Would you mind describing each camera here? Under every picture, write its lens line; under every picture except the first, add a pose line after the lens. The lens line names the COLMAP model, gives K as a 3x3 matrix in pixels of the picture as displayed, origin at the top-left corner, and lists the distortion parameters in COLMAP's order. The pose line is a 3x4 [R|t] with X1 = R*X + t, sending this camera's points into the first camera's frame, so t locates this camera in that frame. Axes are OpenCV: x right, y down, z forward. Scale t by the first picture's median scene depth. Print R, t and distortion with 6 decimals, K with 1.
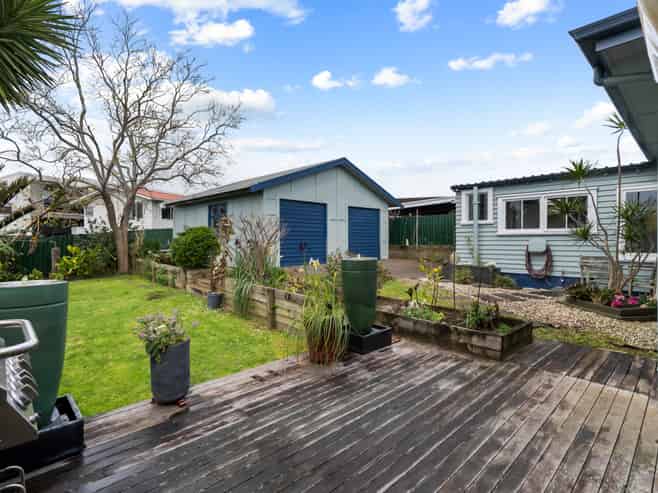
lens RADIAL K [[341.0, 0, 330.7], [0, 341.0, 241.6], [0, 0, 1]] dist [-0.006452, -0.000231]
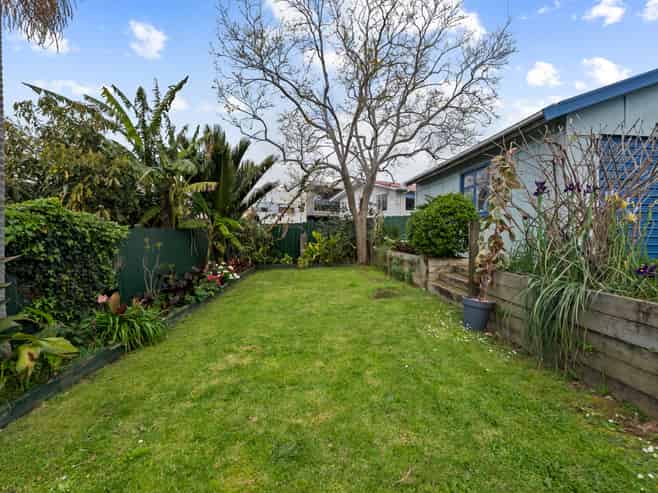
lens RADIAL K [[341.0, 0, 328.7], [0, 341.0, 242.1], [0, 0, 1]] dist [-0.006452, -0.000231]
pose [[0.768400, 0.015037, -0.639793, -0.123145], [-0.019066, 0.999818, 0.000599, 0.044468], [0.639686, 0.011738, 0.768547, 0.303329]]
